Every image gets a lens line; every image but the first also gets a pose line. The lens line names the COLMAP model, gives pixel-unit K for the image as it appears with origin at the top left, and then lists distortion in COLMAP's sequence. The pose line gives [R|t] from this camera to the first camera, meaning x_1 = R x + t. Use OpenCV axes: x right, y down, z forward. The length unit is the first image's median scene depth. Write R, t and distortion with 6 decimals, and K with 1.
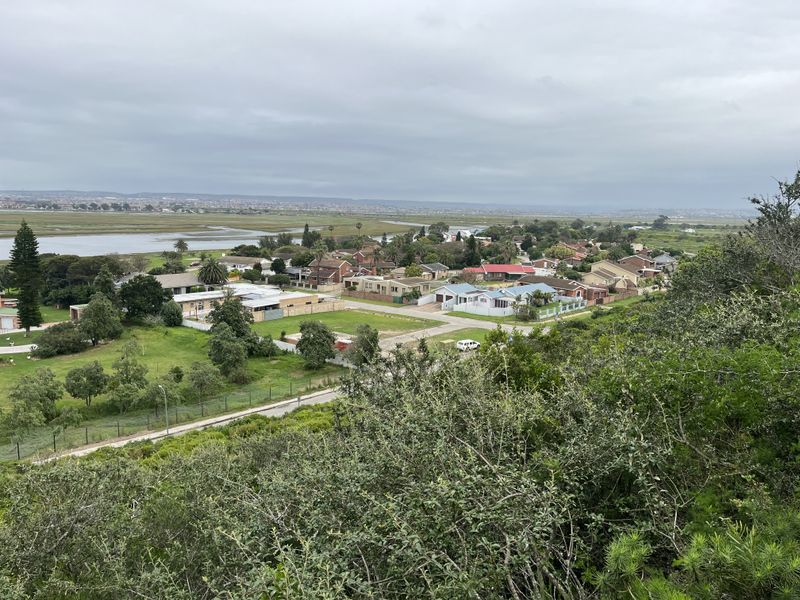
lens RADIAL K [[594.7, 0, 395.8], [0, 594.7, 295.2], [0, 0, 1]] dist [0.052398, -0.076305]
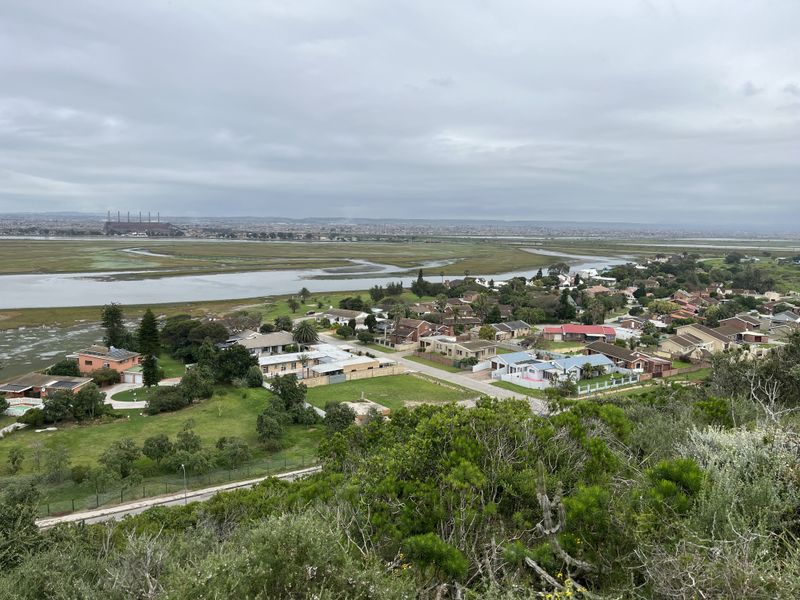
lens RADIAL K [[594.7, 0, 395.1], [0, 594.7, 293.1], [0, 0, 1]] dist [0.052398, -0.076305]
pose [[0.967386, 0.018938, -0.252599, 0.175214], [-0.028408, 0.999022, -0.033895, -0.087211], [0.251710, 0.039966, 0.966977, -0.107971]]
